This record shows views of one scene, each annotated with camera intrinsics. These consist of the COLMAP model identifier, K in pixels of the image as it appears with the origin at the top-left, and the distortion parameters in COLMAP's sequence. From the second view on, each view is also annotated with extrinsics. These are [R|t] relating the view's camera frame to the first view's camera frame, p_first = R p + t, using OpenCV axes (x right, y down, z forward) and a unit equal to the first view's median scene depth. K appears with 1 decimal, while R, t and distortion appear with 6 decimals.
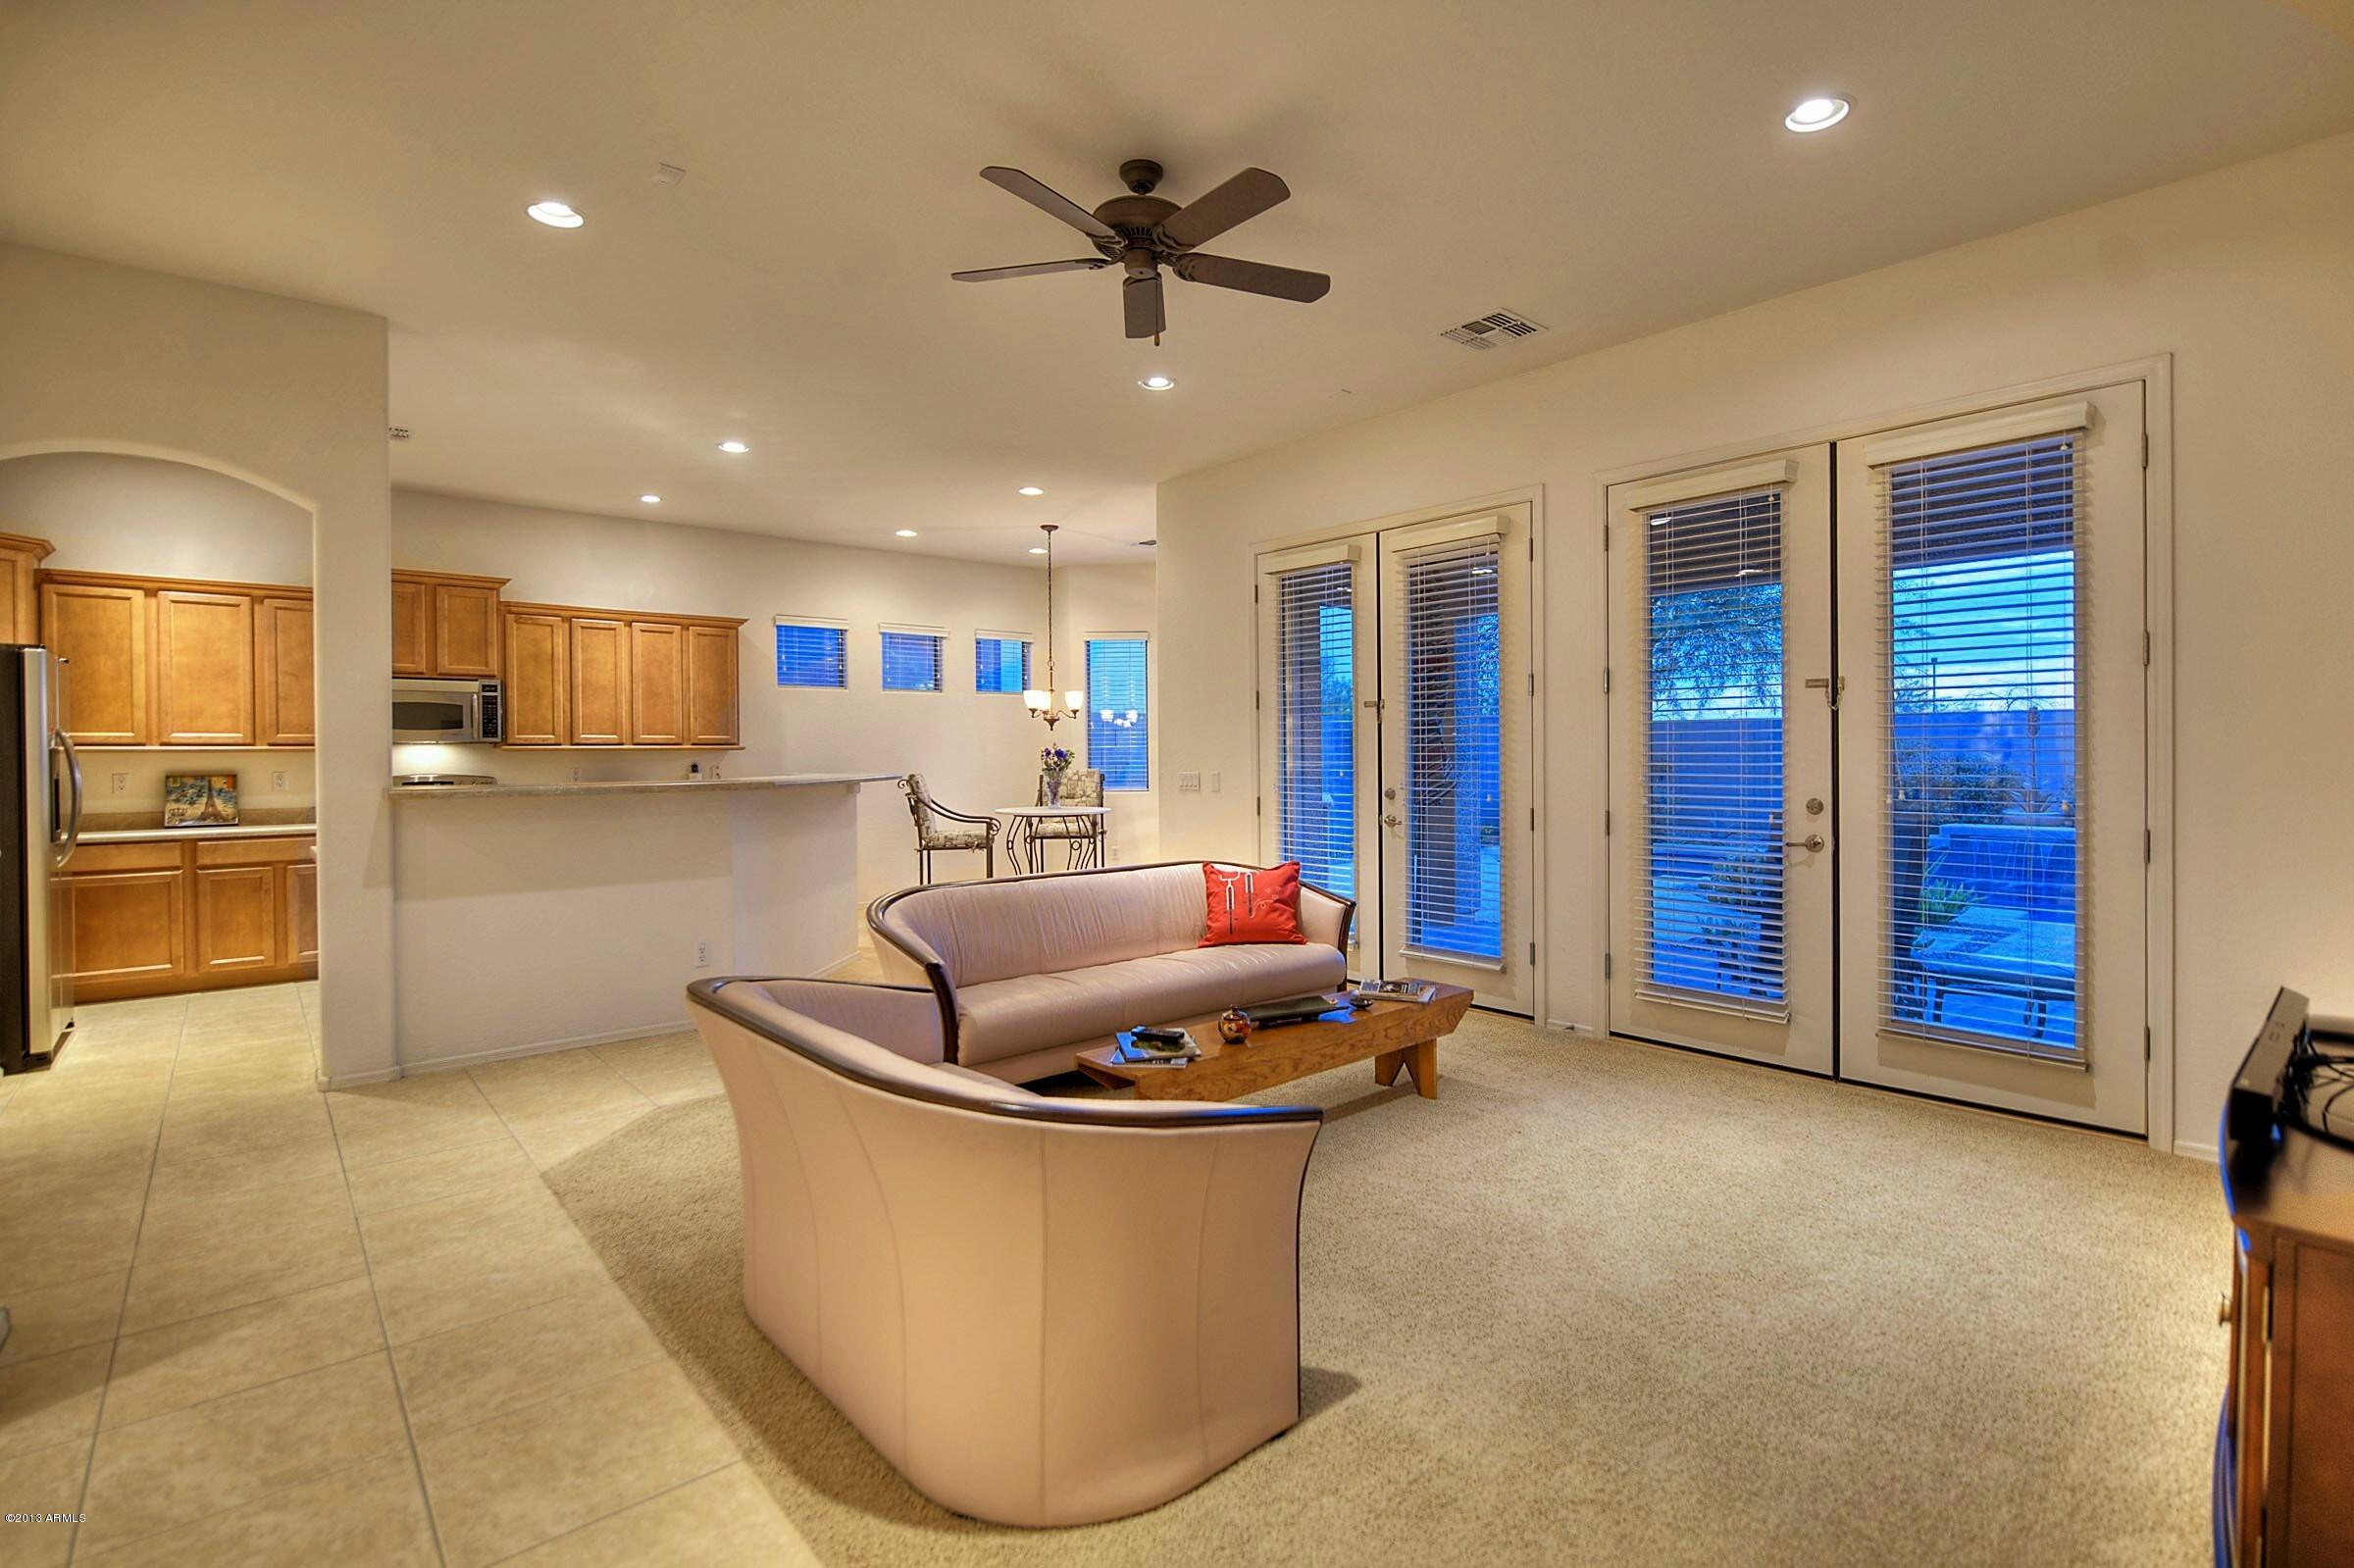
lens RADIAL K [[1093.2, 0, 1209.2], [0, 1093.2, 753.1], [0, 0, 1]] dist [0.000465, -0.000778]
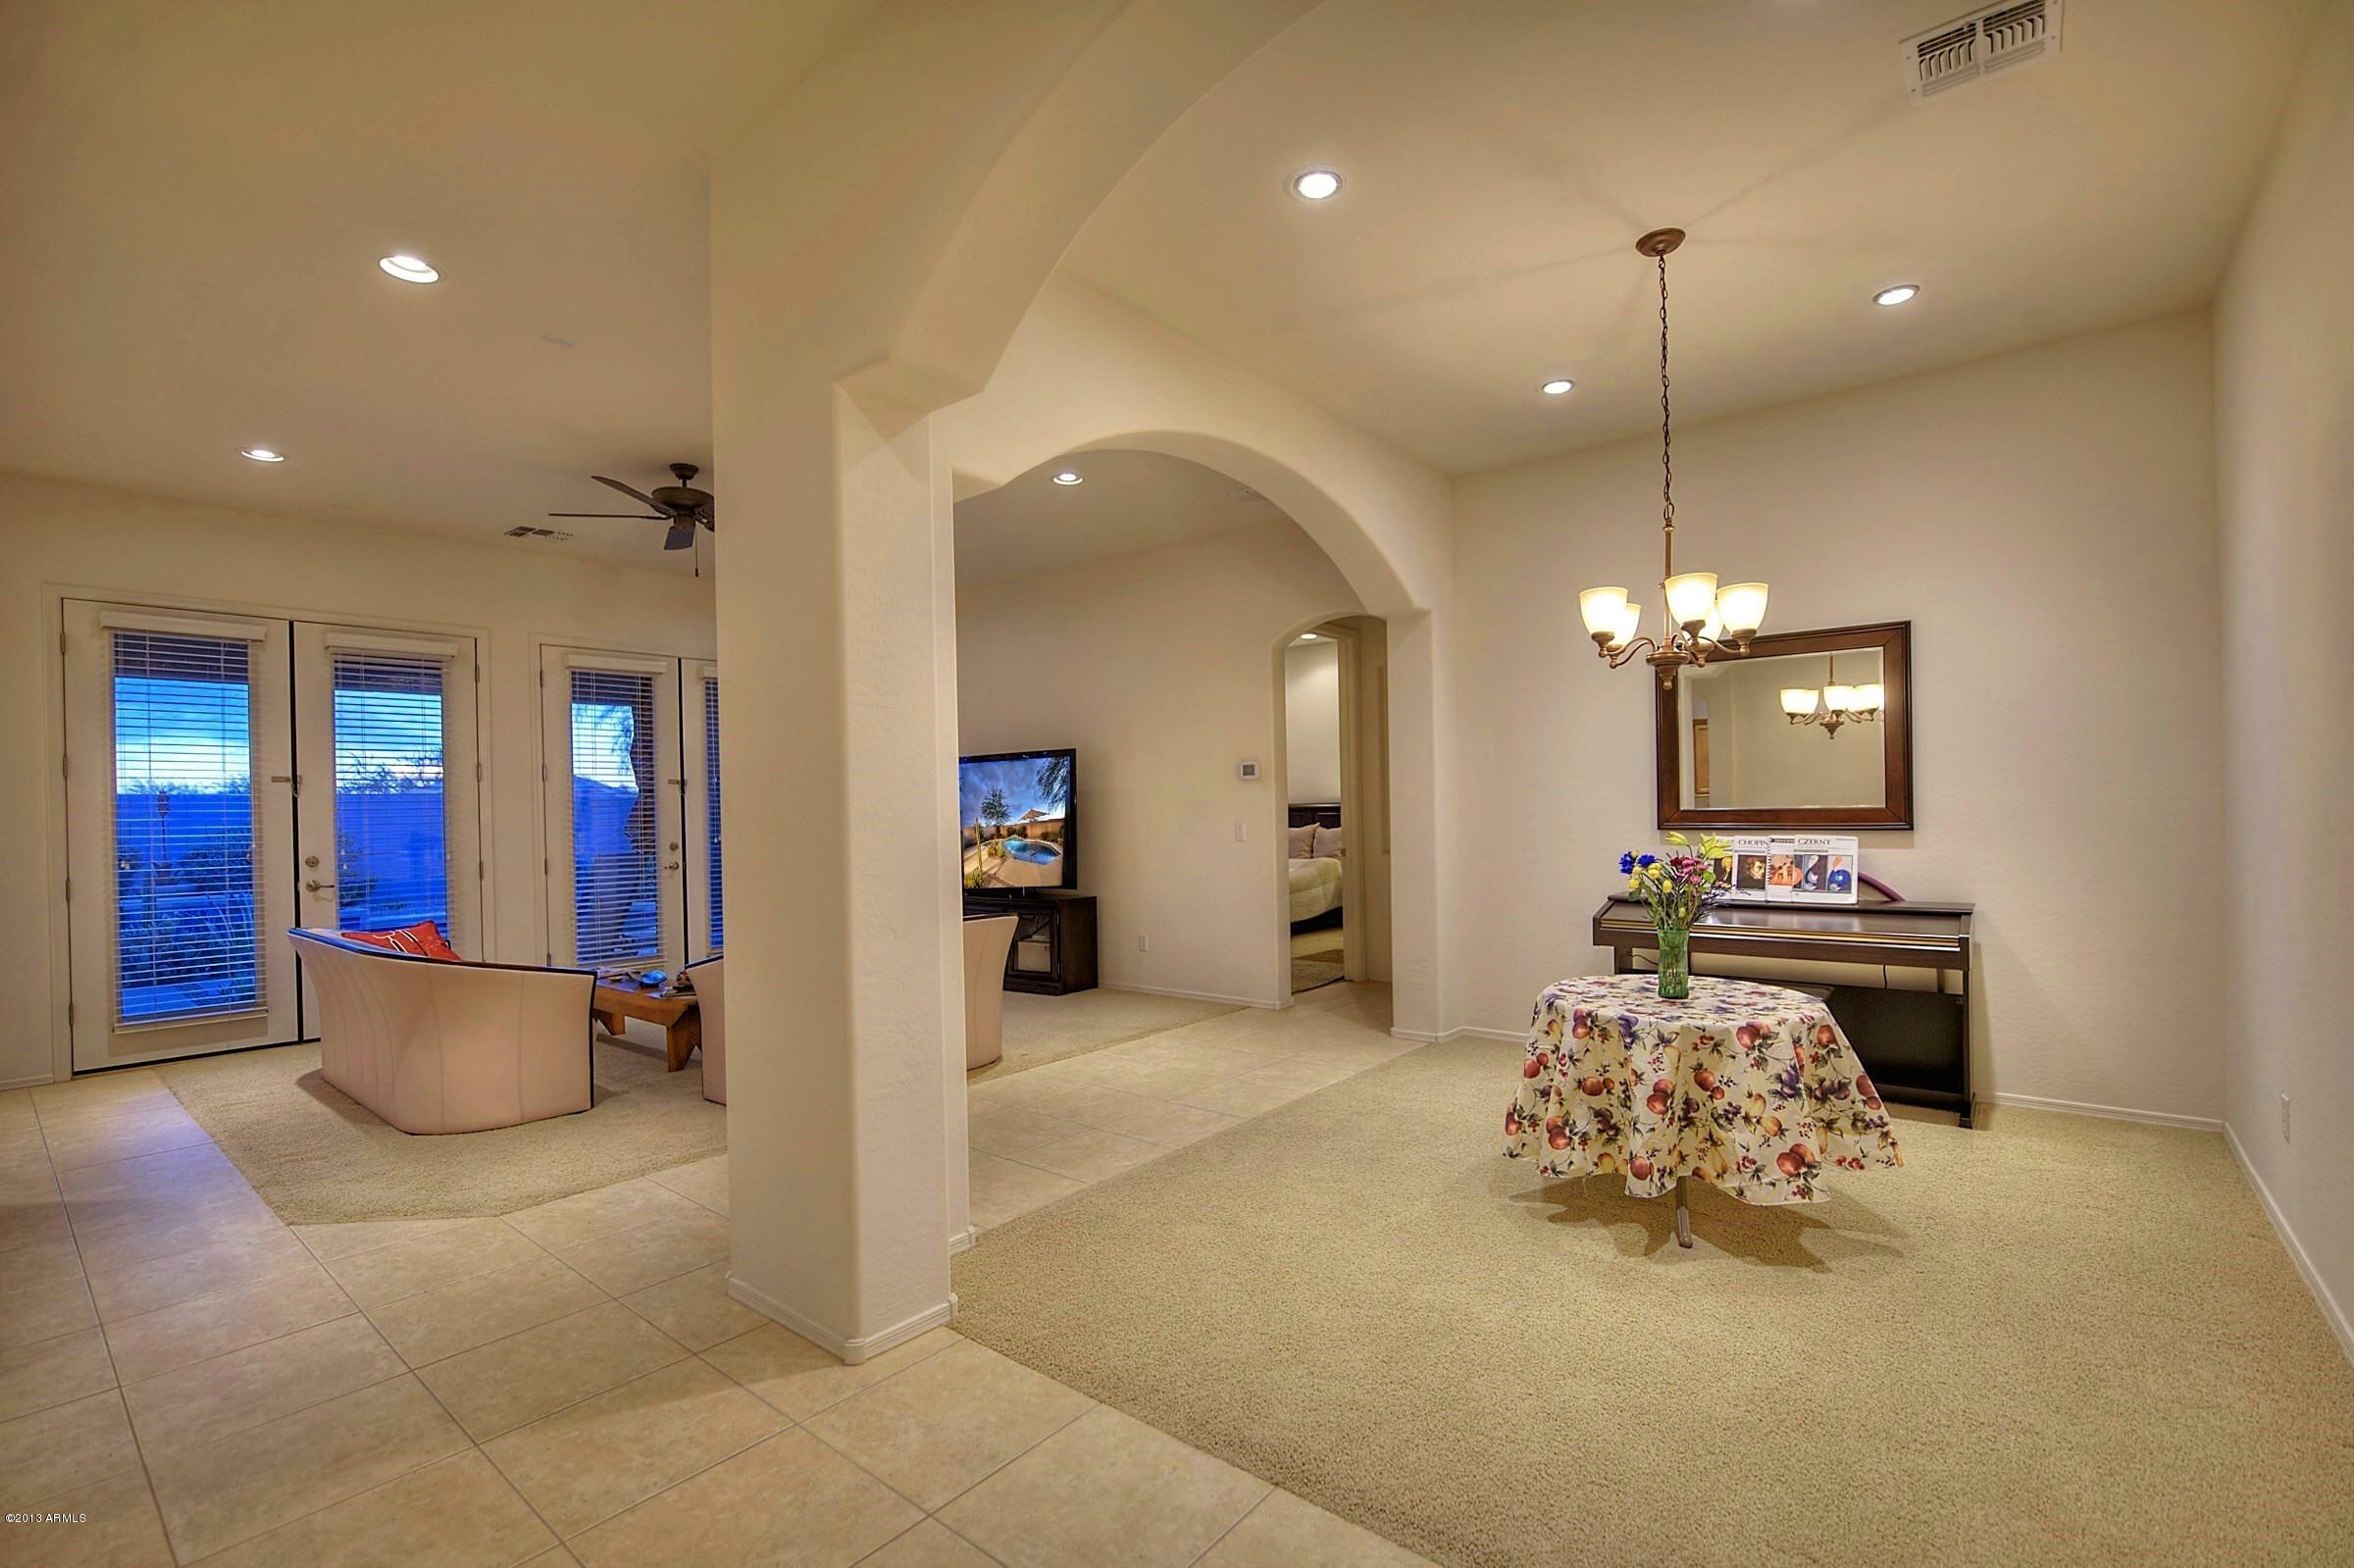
lens RADIAL K [[1026.4, 0, 1183.1], [0, 1026.4, 811.1], [0, 0, 1]] dist [-0.010355, -0.000672]
pose [[-0.152722, 0.005302, 0.988255, -0.976365], [0.022332, 0.999749, -0.001912, 0.007517], [-0.988017, 0.021778, -0.152802, 0.283955]]
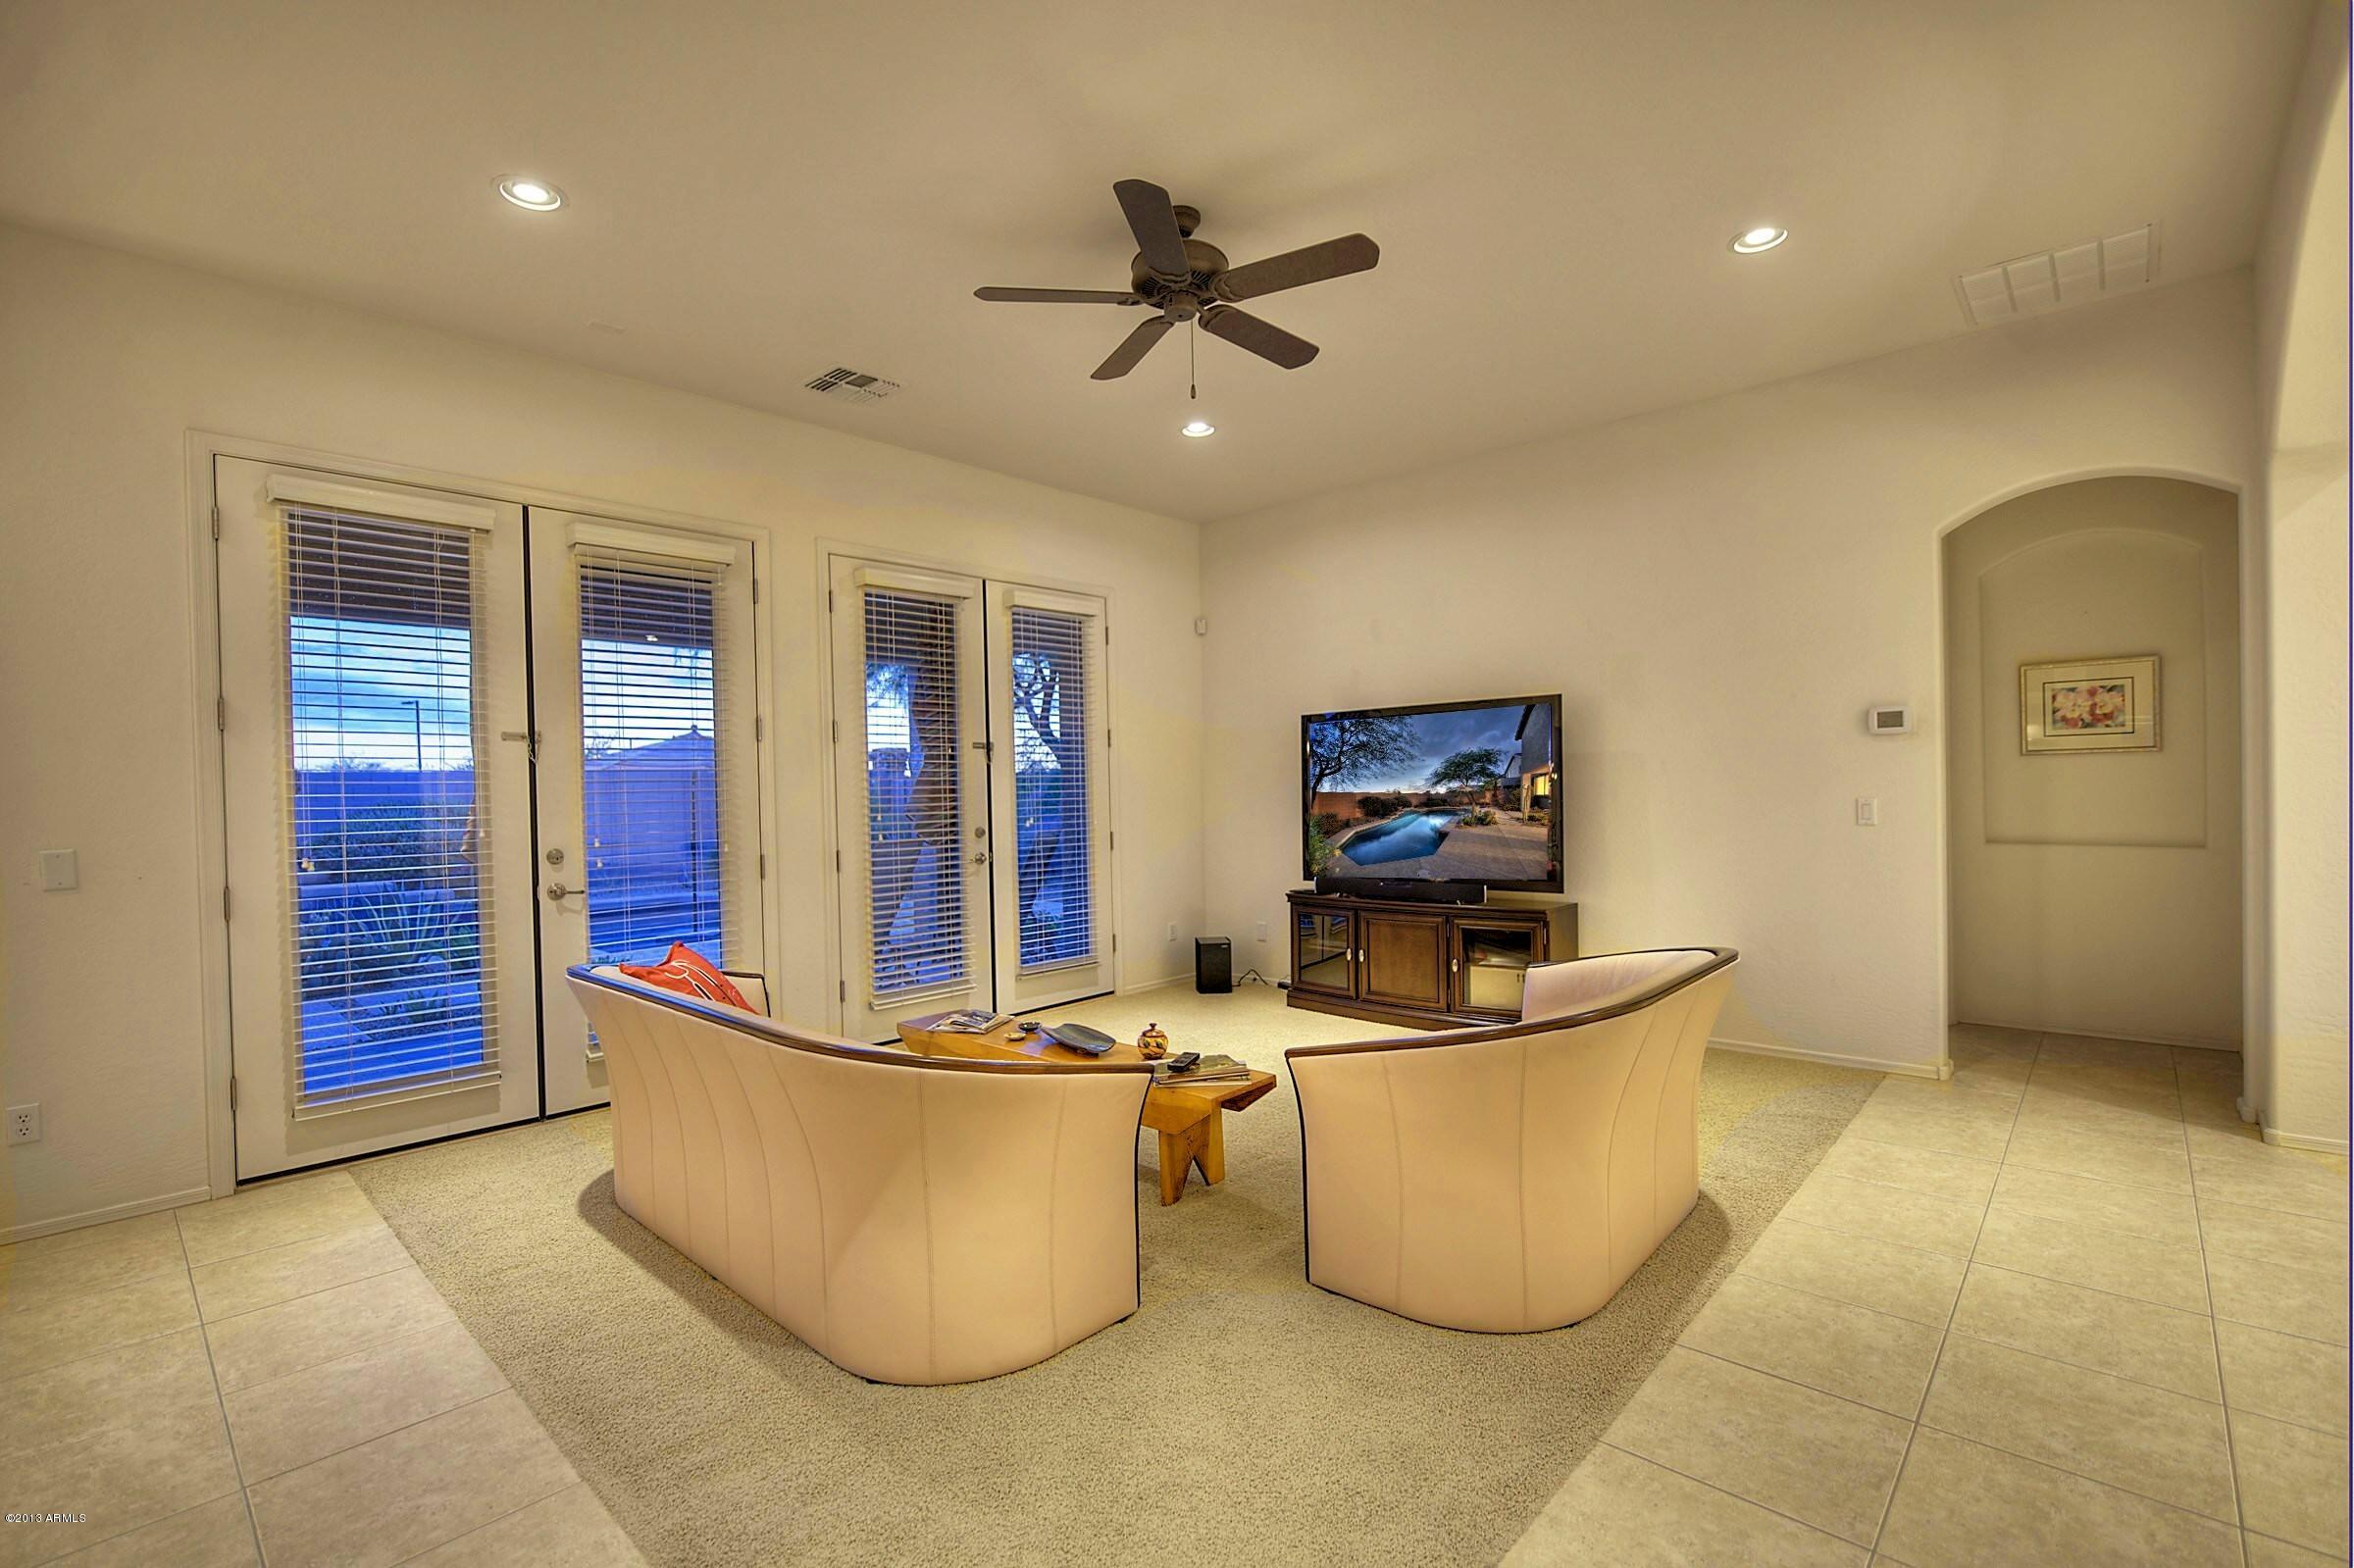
lens RADIAL K [[1028.2, 0, 1170.3], [0, 1028.2, 800.2], [0, 0, 1]] dist [-0.009238, 0.000200]
pose [[-0.089074, -0.002748, 0.996021, -0.577605], [0.024333, 0.999692, 0.004934, 0.004762], [-0.995728, 0.024675, -0.088979, 0.629676]]
